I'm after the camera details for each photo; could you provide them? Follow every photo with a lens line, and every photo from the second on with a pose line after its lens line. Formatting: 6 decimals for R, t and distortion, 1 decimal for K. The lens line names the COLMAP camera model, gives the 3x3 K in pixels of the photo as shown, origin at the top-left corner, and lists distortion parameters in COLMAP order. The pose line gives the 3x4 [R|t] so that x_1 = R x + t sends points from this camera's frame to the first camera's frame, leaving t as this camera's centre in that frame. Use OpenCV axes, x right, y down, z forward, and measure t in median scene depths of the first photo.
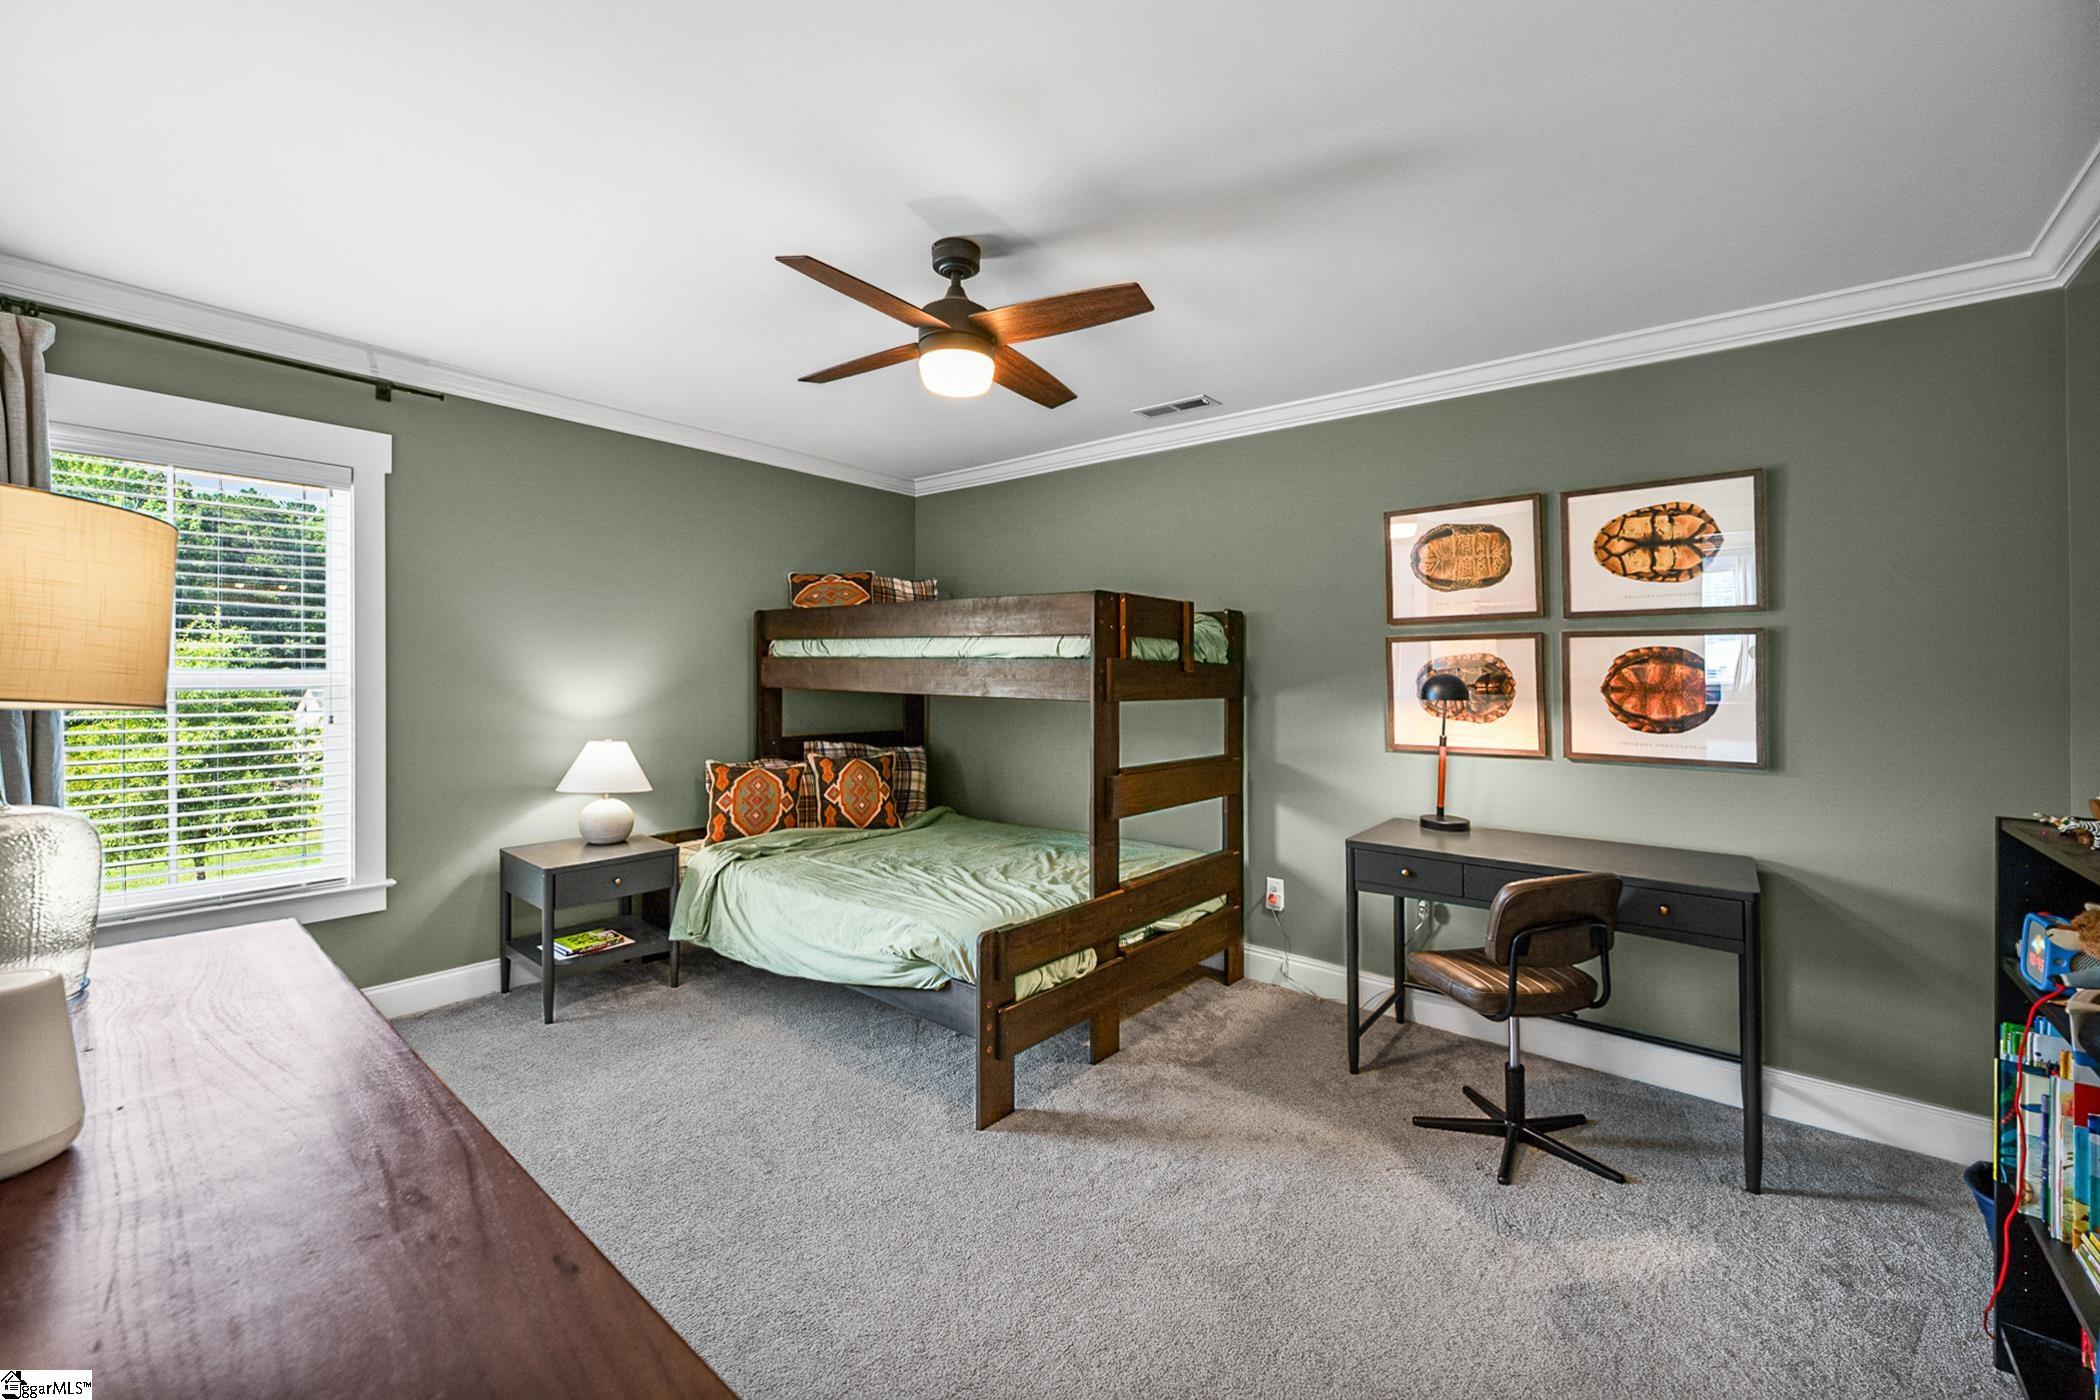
lens RADIAL K [[837.0, 0, 1048.3], [0, 837.0, 690.5], [0, 0, 1]] dist [-0.000444, -0.000024]
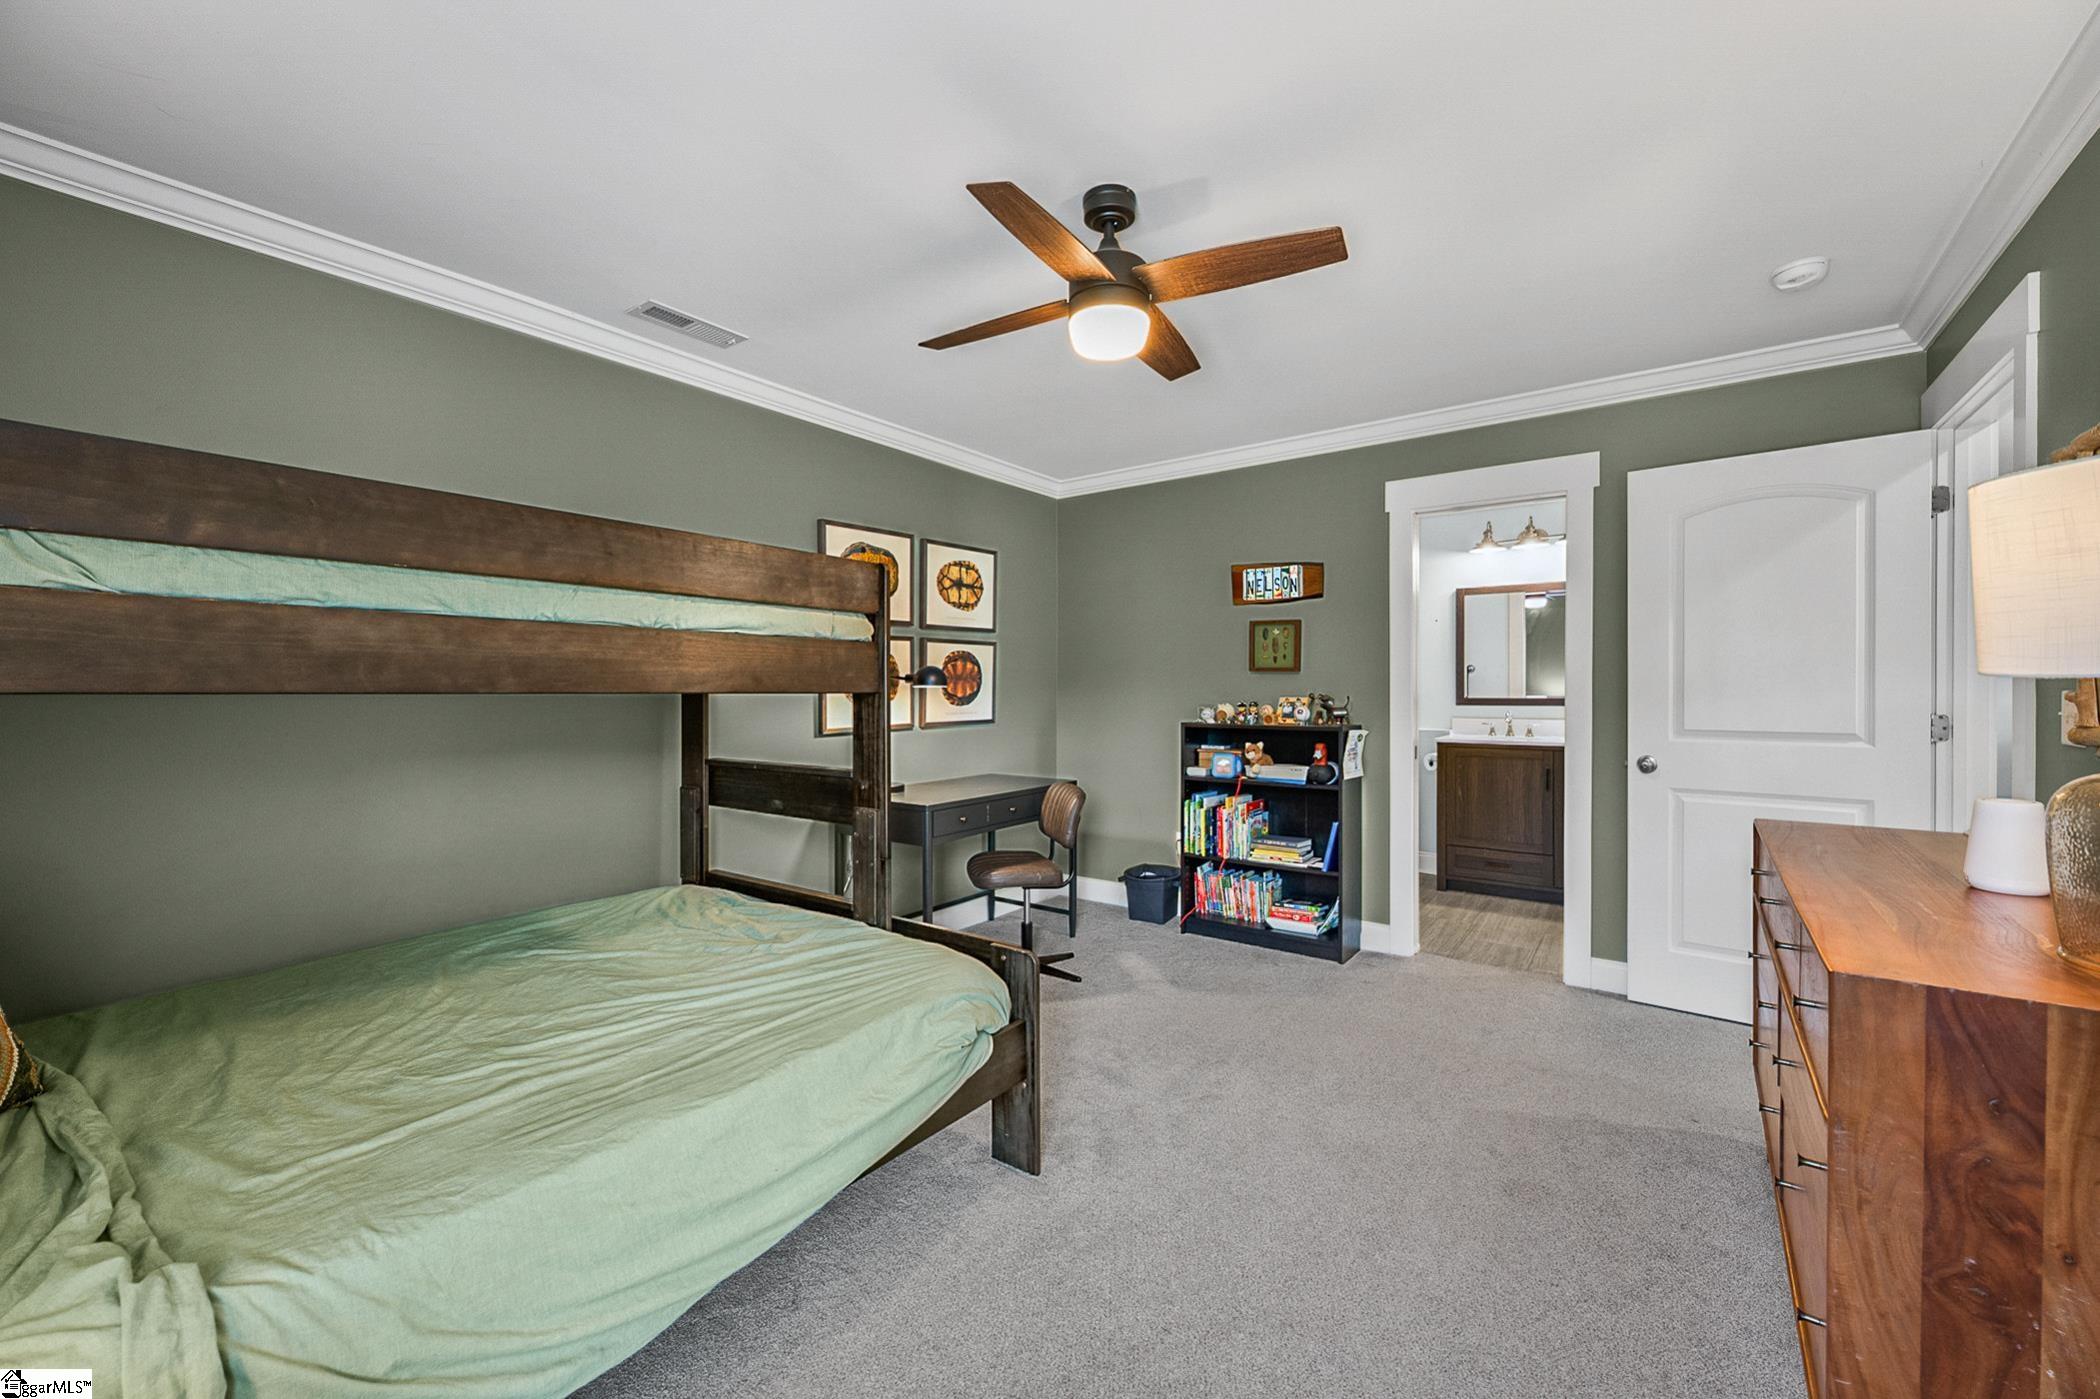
lens RADIAL K [[830.3, 0, 1046.0], [0, 830.3, 697.8], [0, 0, 1]] dist [-0.001343, -0.000146]
pose [[-0.048490, -0.023282, 0.998552, -0.844748], [0.021054, 0.999482, 0.024326, 0.001766], [-0.998602, 0.022203, -0.047974, 0.917810]]
